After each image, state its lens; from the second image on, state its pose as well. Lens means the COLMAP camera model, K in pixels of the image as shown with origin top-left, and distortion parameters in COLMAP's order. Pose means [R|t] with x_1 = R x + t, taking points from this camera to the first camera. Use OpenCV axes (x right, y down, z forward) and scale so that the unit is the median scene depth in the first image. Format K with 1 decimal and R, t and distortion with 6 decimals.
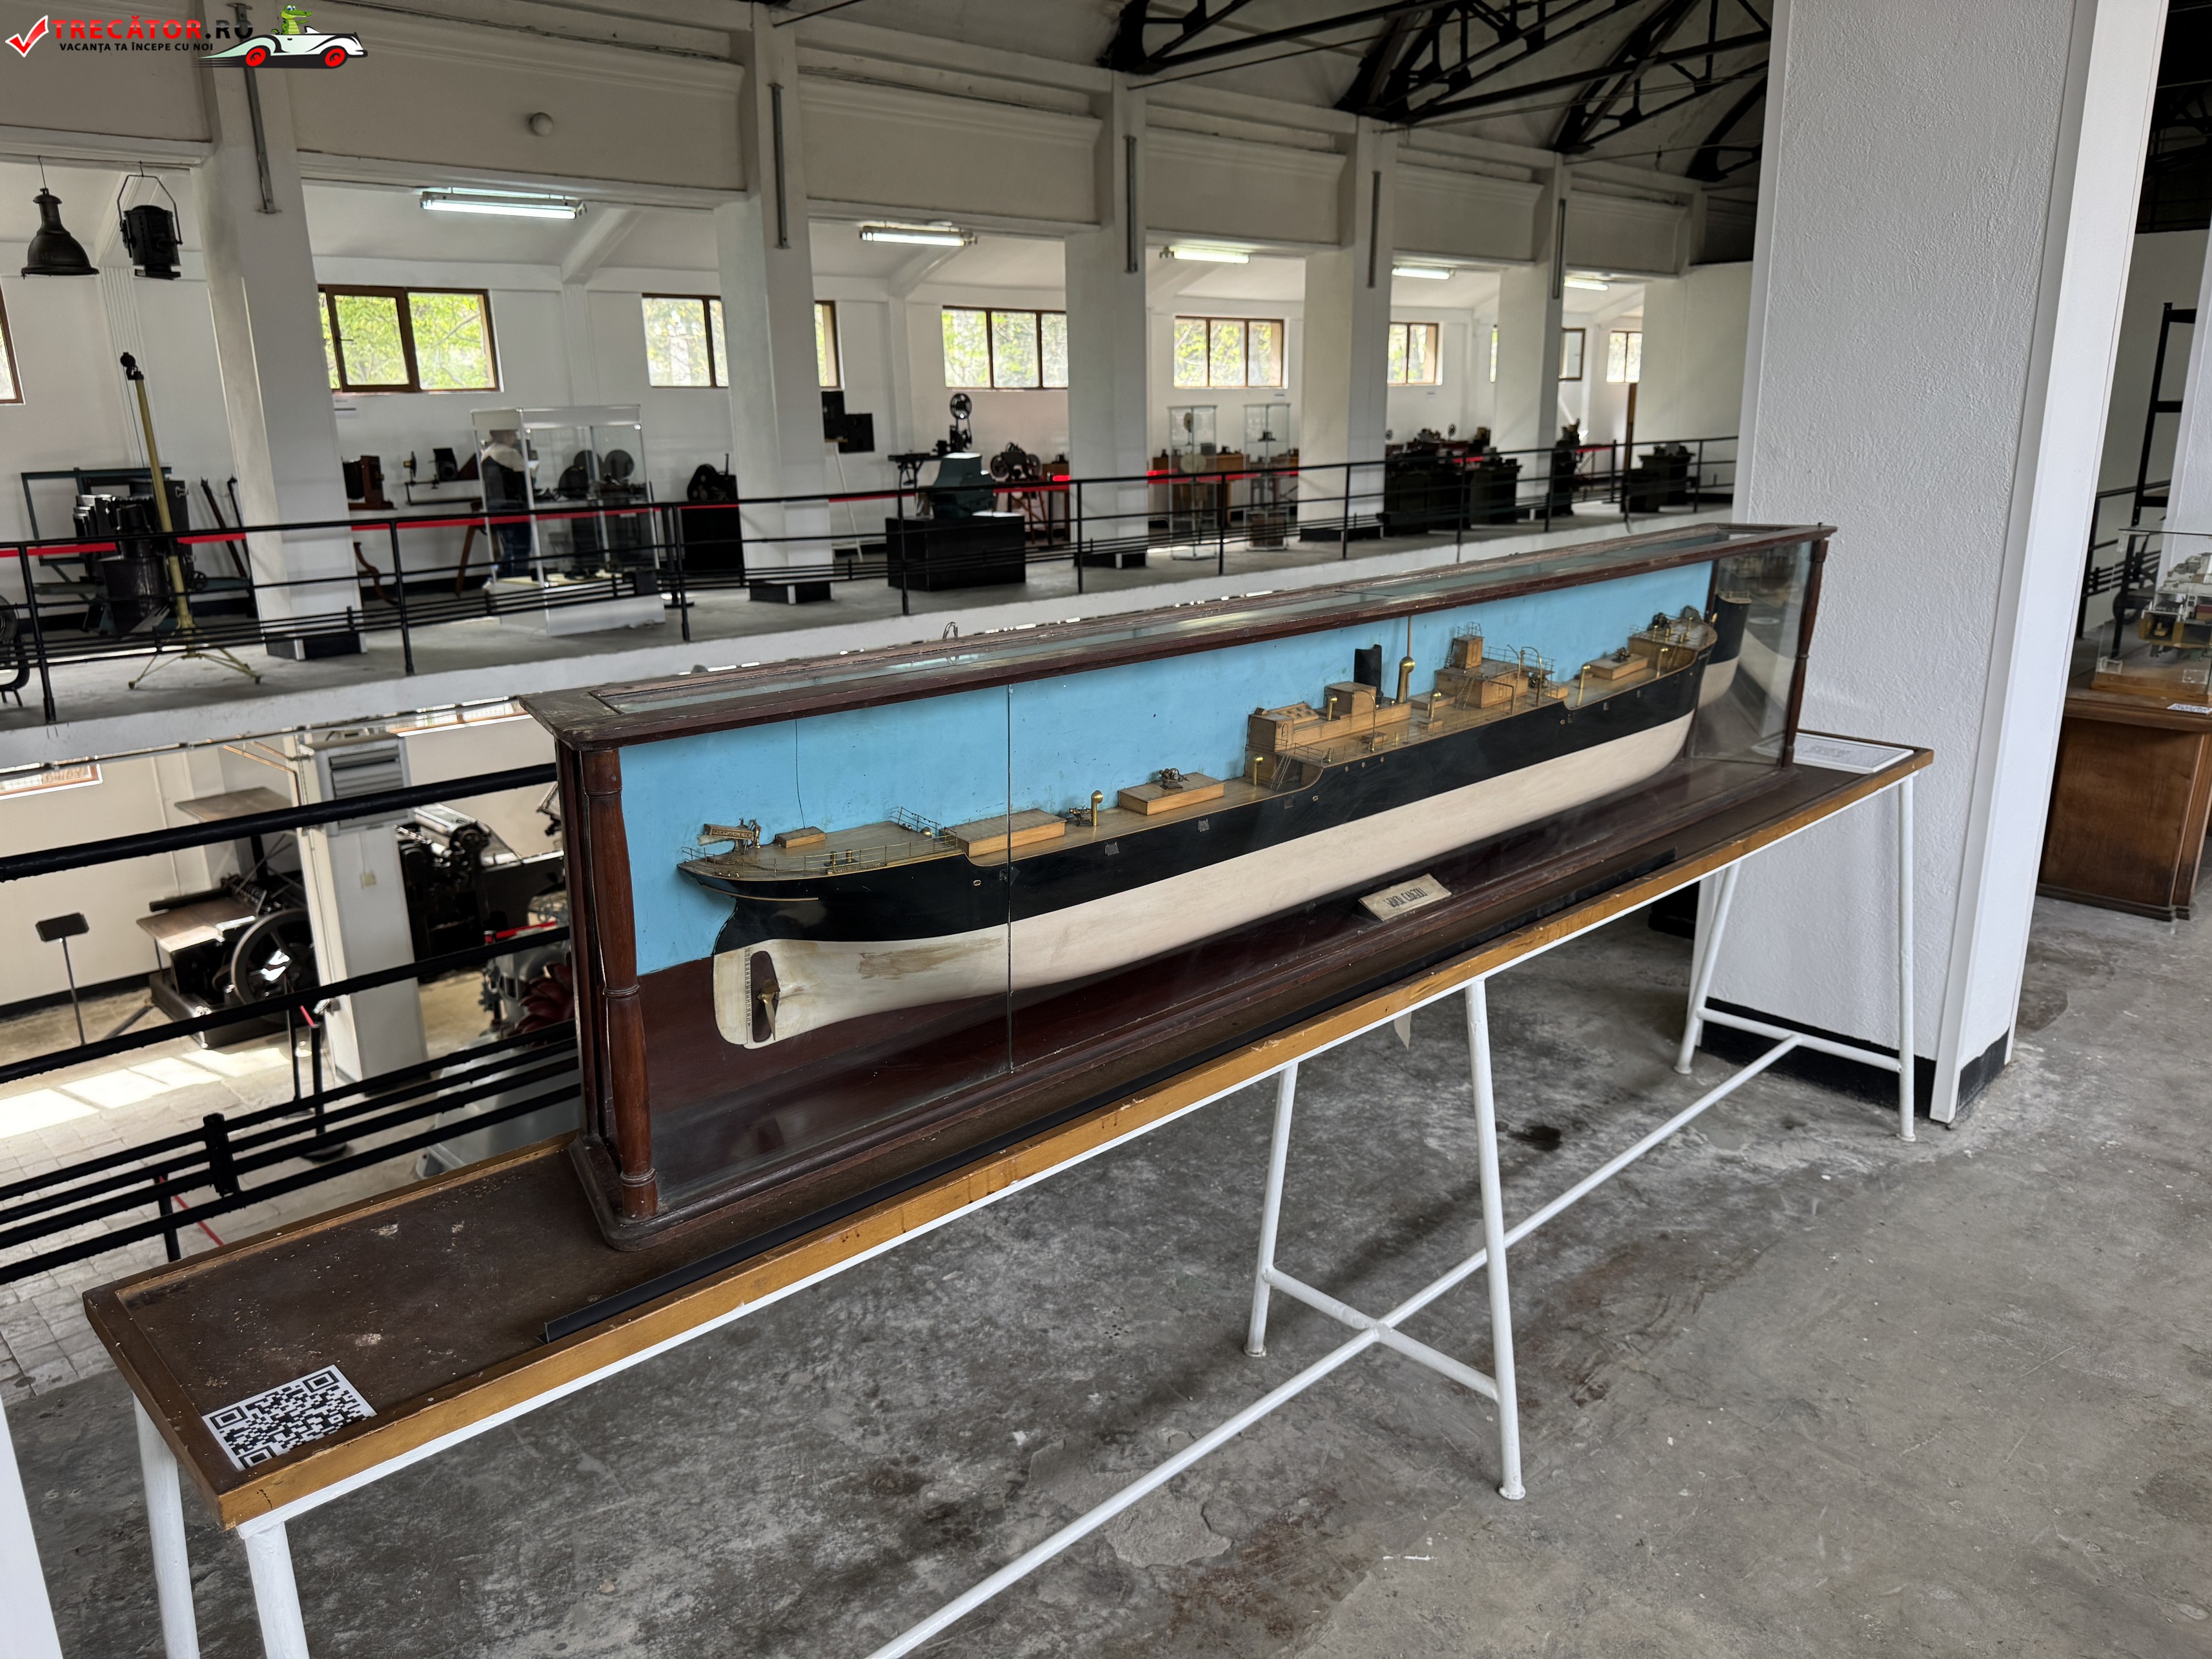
lens RADIAL K [[1595.0, 0, 1101.8], [0, 1595.0, 824.1], [0, 0, 1]] dist [0.035555, -0.048781]
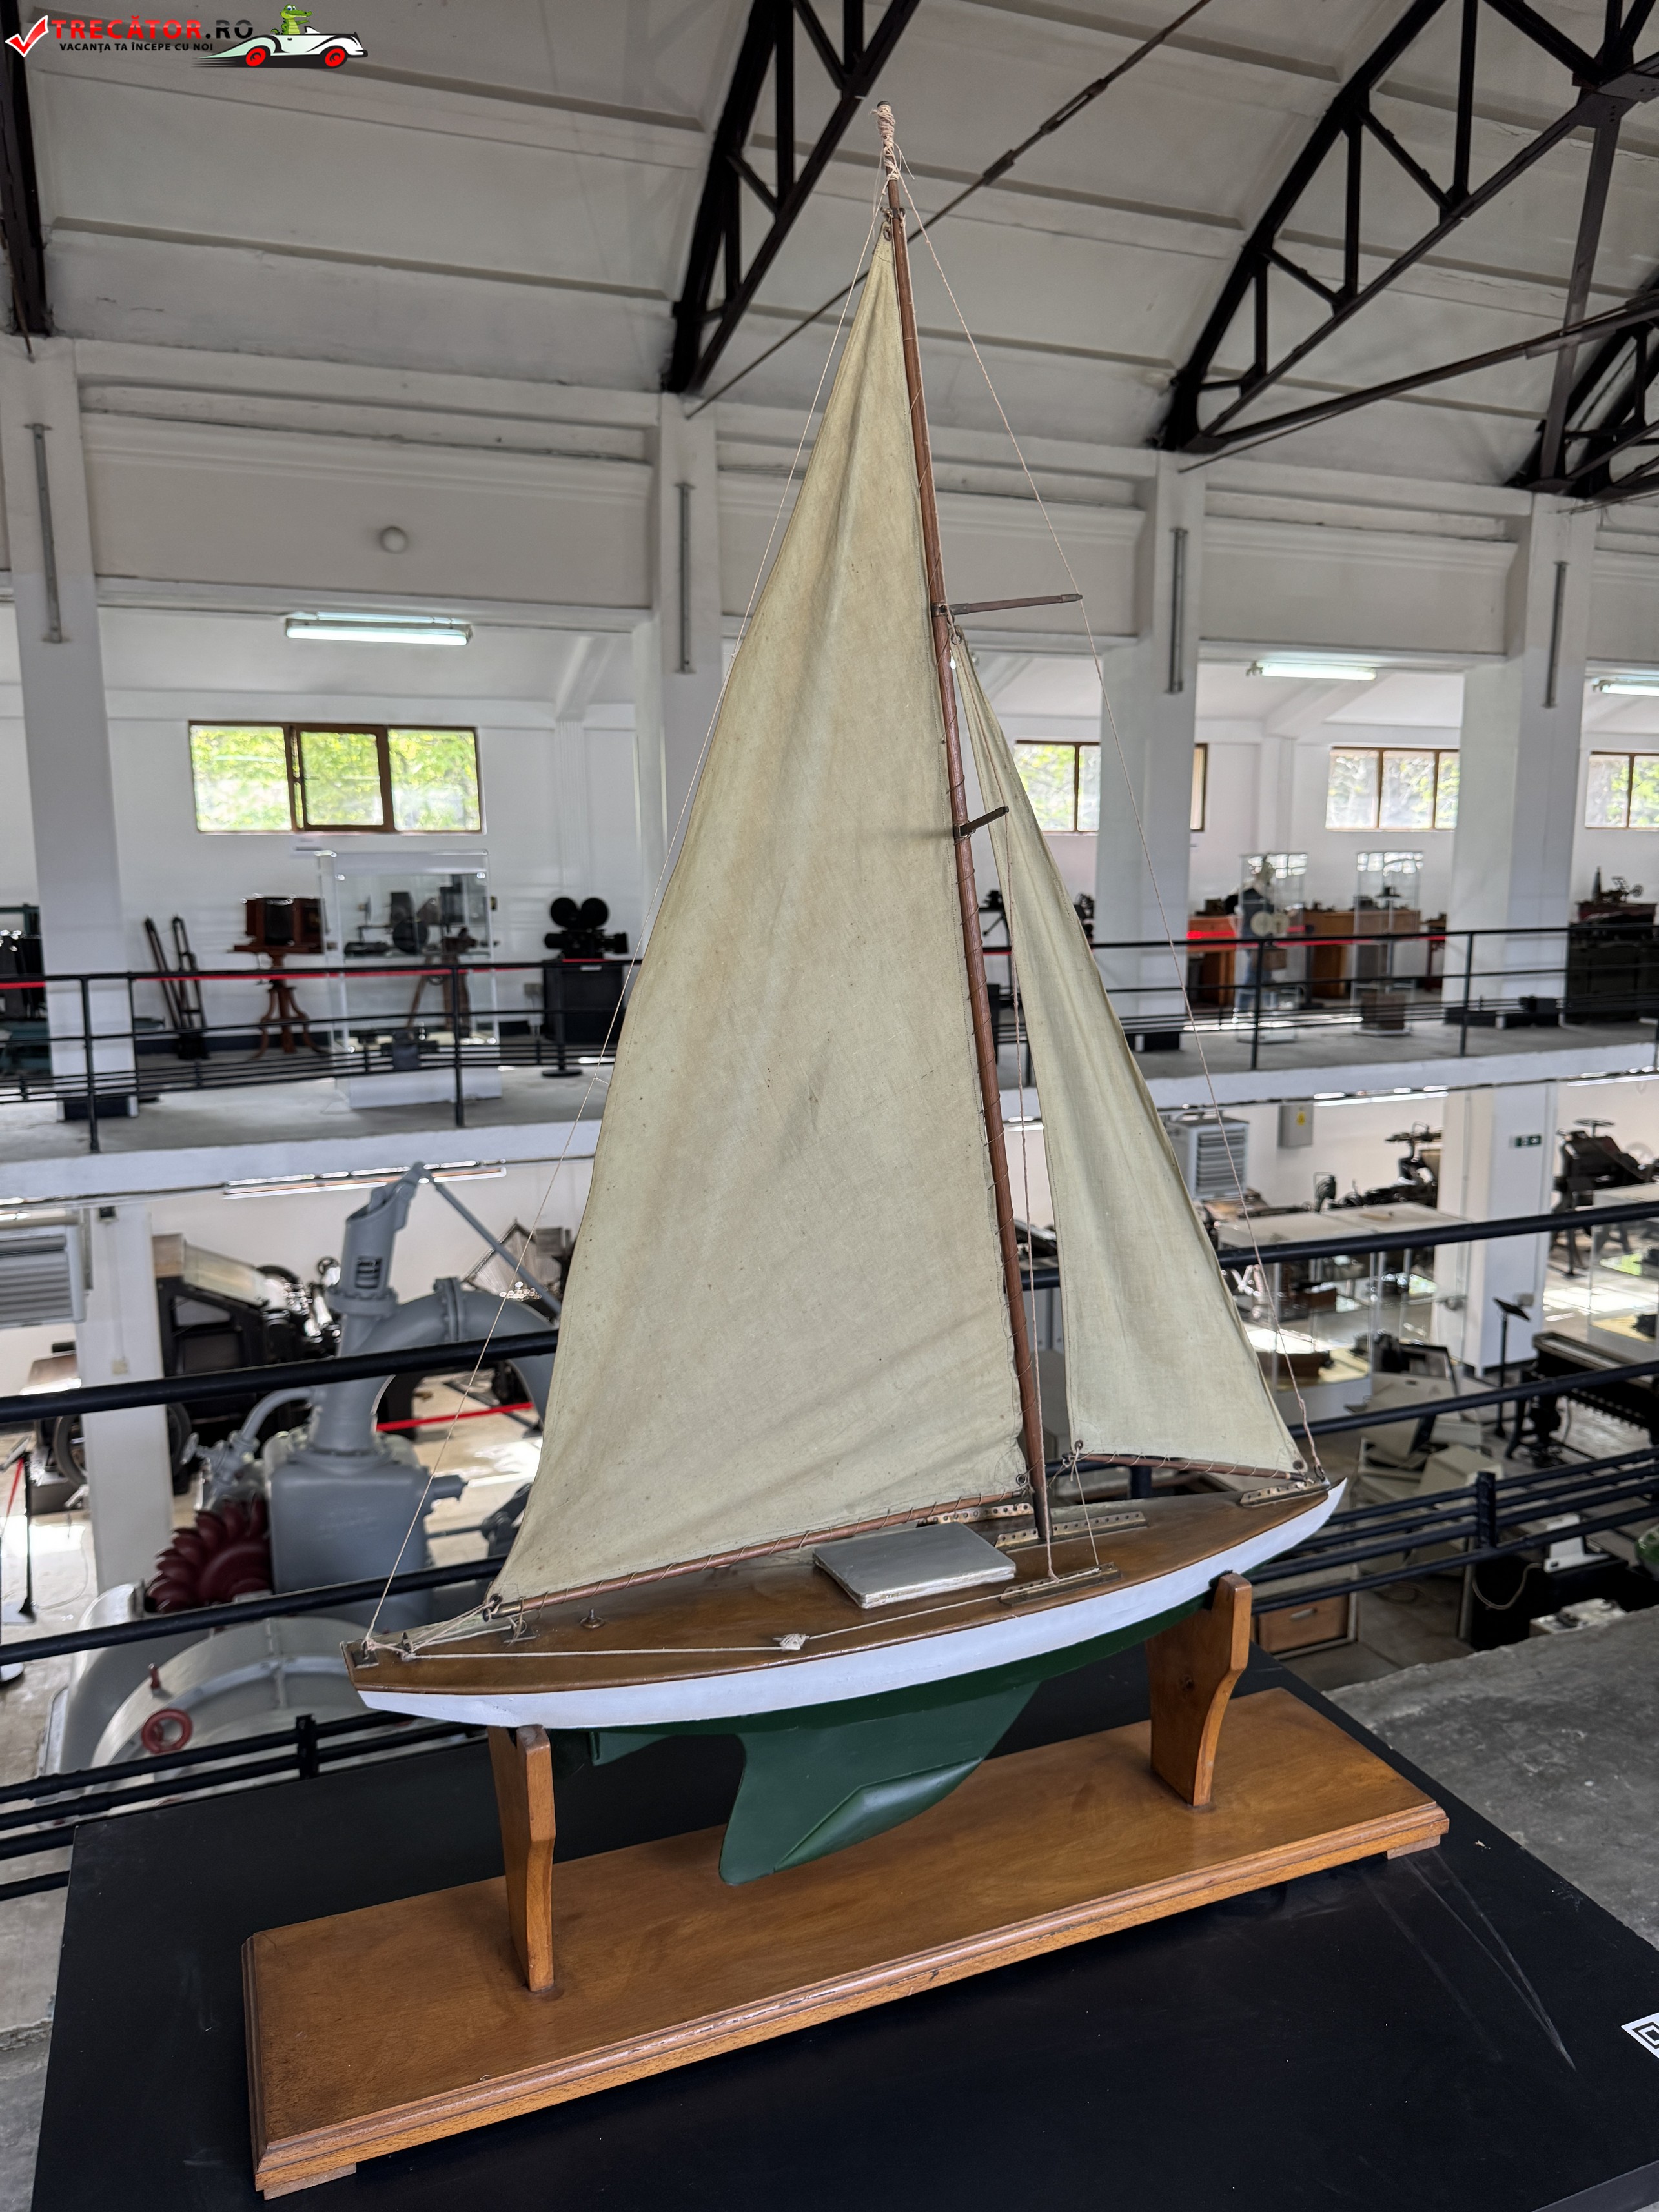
lens RADIAL K [[1595.0, 0, 835.7], [0, 1595.0, 1123.3], [0, 0, 1]] dist [0.035555, -0.048781]
pose [[0.933242, 0.072034, -0.351953, 0.161864], [-0.101170, 0.992738, -0.065081, -0.060951], [0.344709, 0.096343, 0.933752, 0.213796]]
